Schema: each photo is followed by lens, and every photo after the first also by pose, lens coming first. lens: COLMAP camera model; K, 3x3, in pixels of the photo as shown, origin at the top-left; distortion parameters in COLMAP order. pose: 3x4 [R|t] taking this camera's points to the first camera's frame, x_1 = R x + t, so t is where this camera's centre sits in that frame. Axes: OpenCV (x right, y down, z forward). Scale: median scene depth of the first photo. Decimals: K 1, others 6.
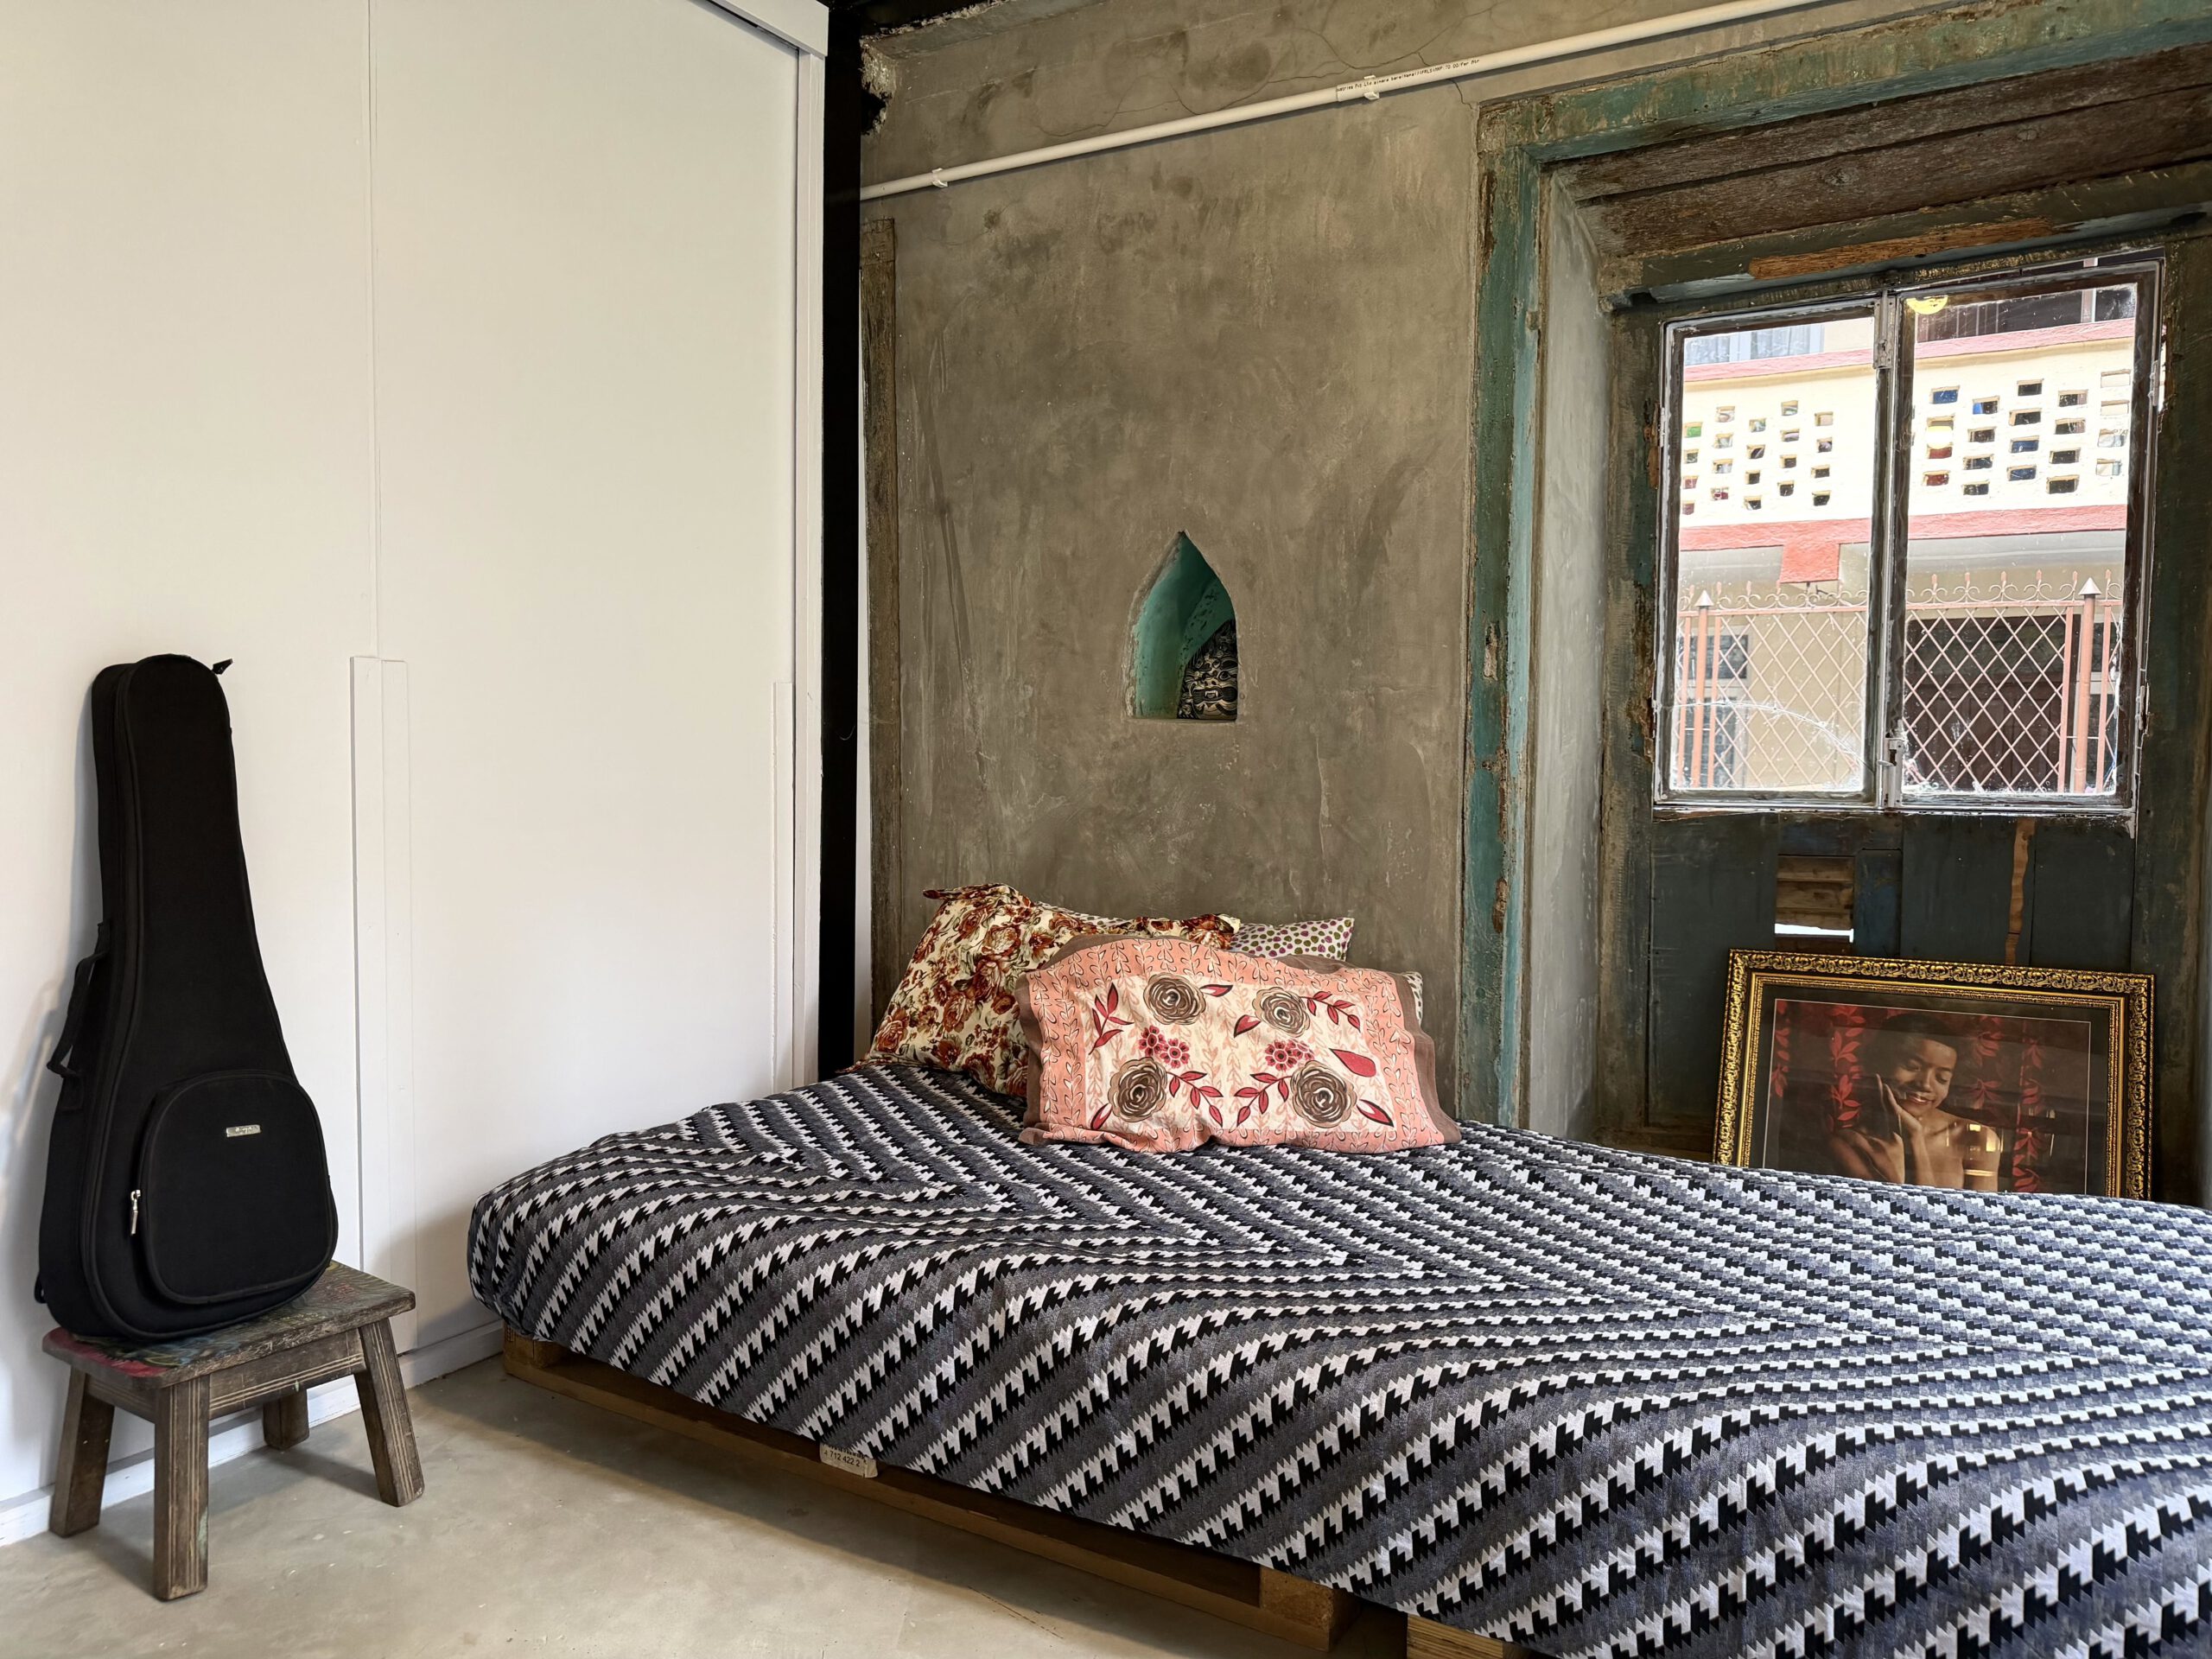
lens RADIAL K [[1567.0, 0, 1106.0], [0, 1567.0, 829.5], [0, 0, 1]] dist [0.083518, -0.098668]
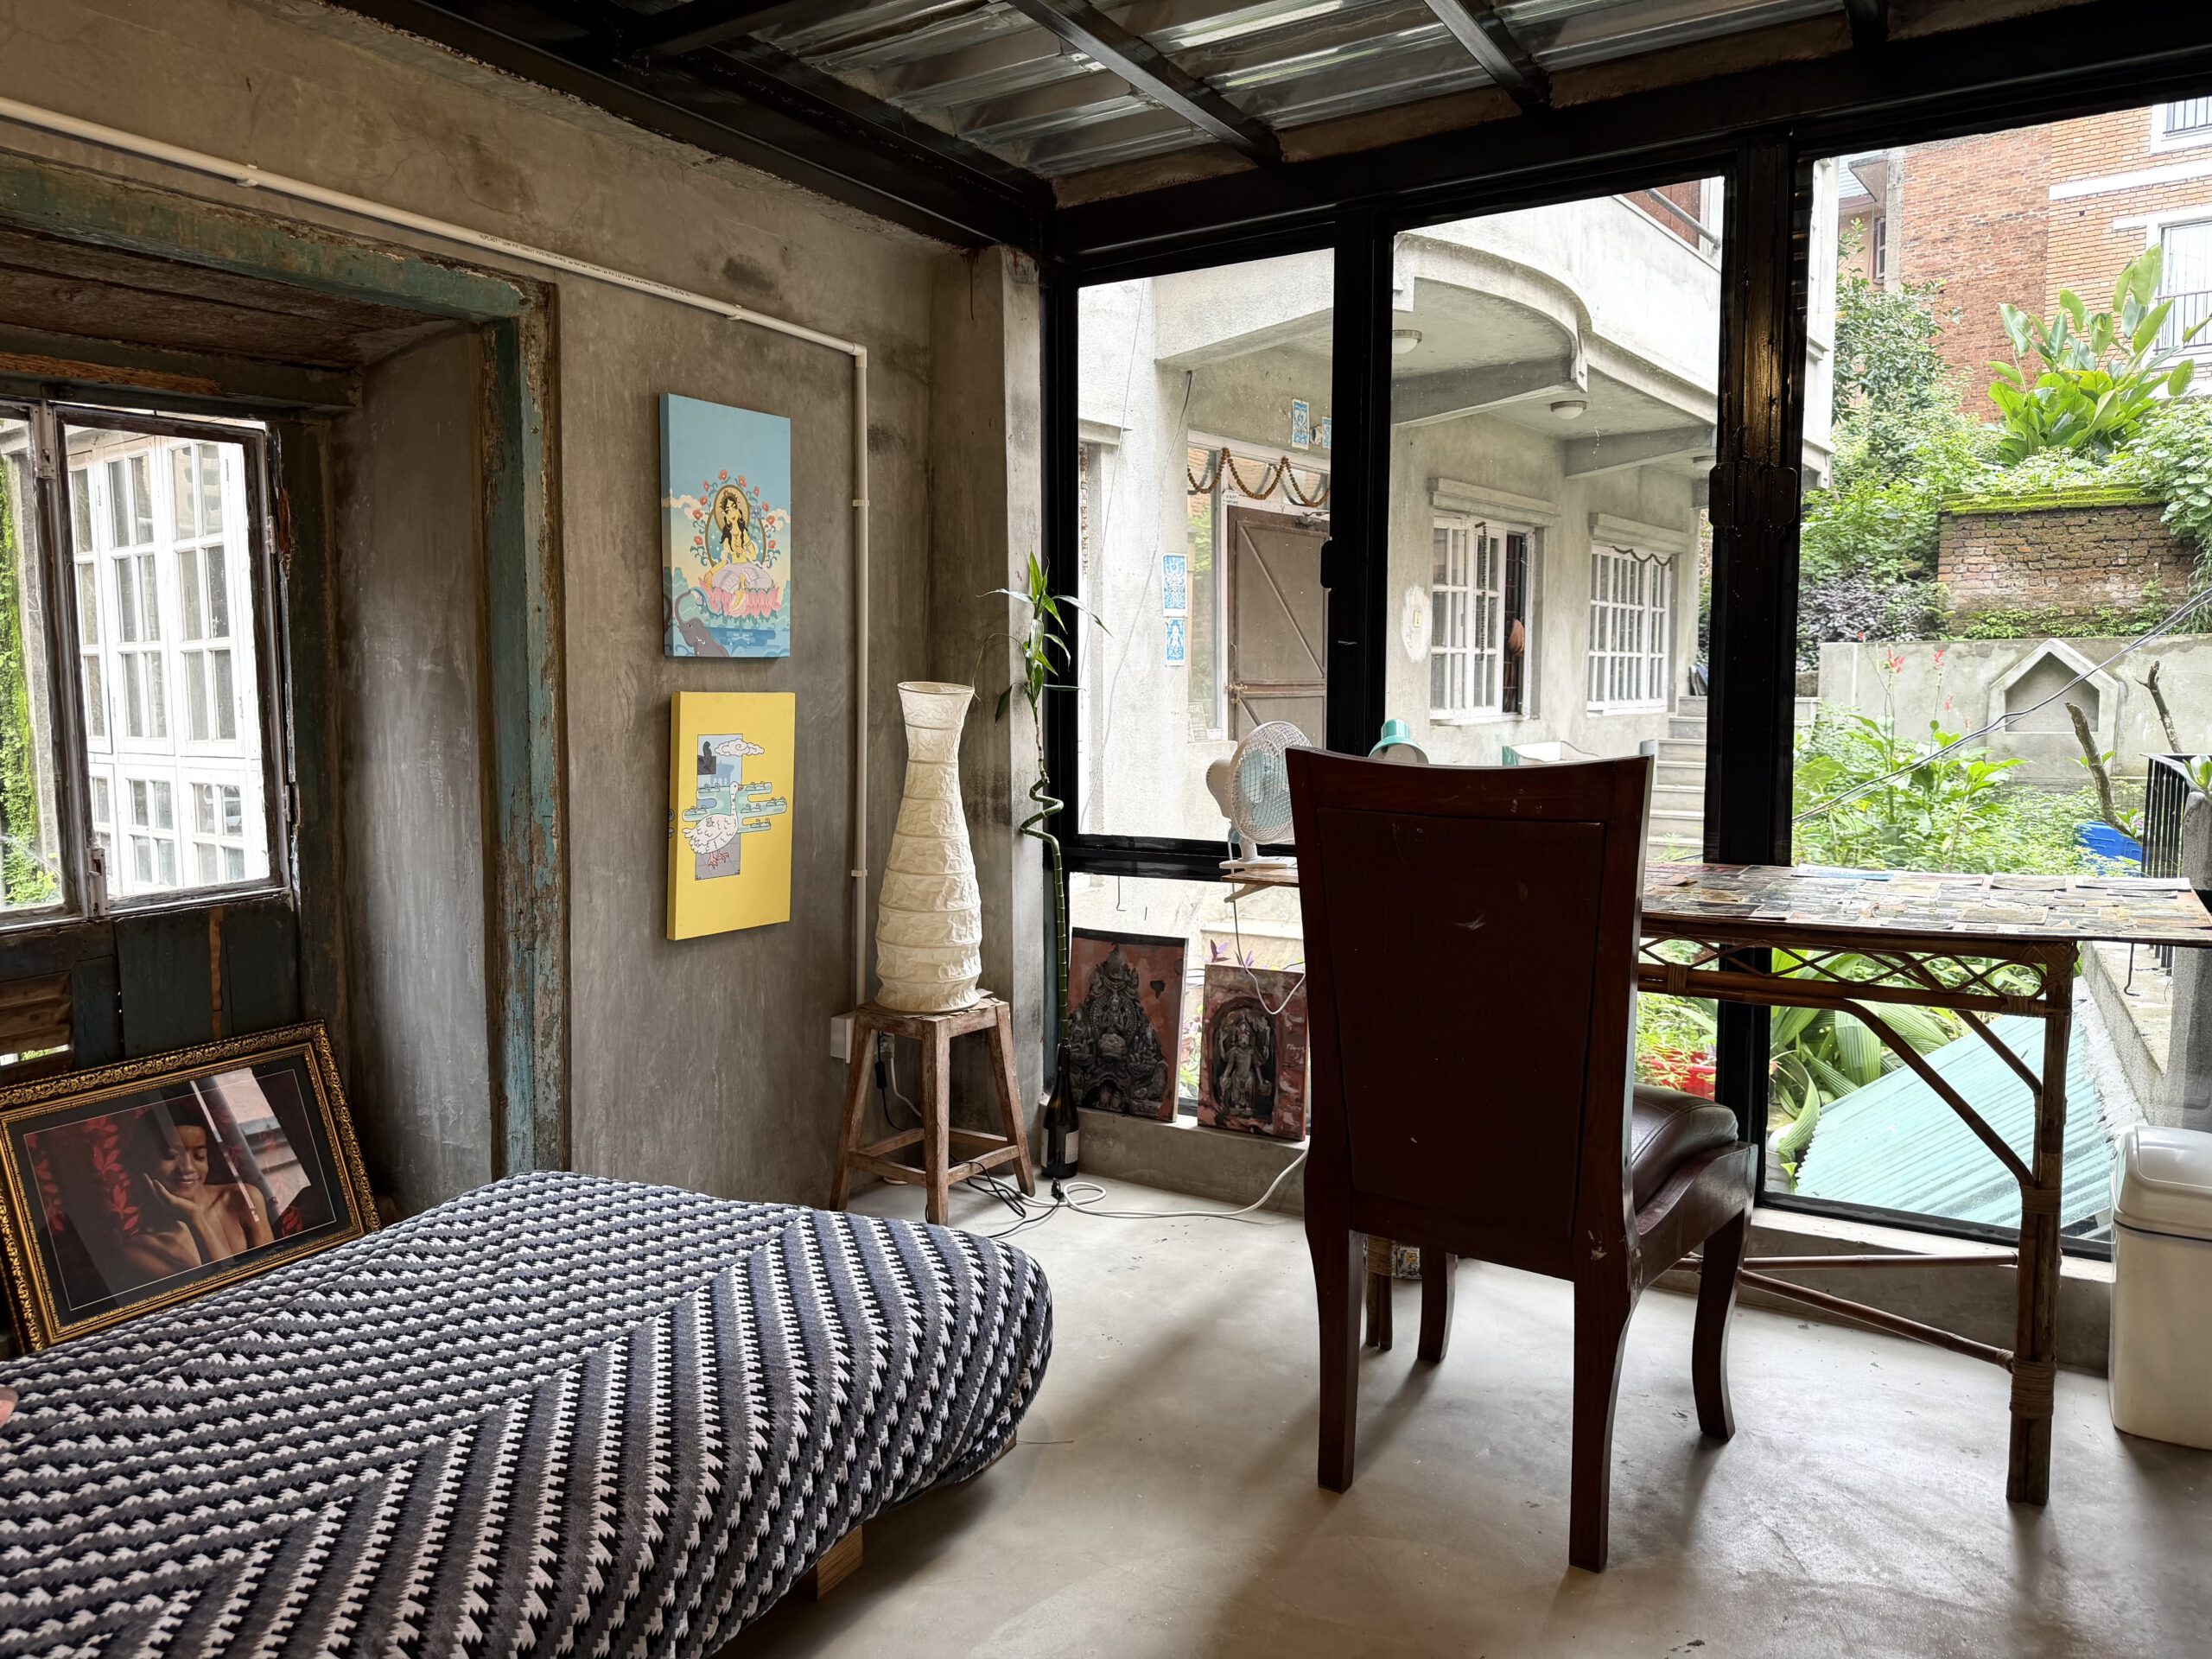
lens RADIAL K [[1559.5, 0, 1106.0], [0, 1559.5, 829.5], [0, 0, 1]] dist [0.086987, -0.140667]
pose [[-0.007278, -0.106172, 0.994321, -0.528098], [0.067096, 0.992055, 0.106421, -0.138400], [-0.997720, 0.067490, -0.000096, 0.372420]]
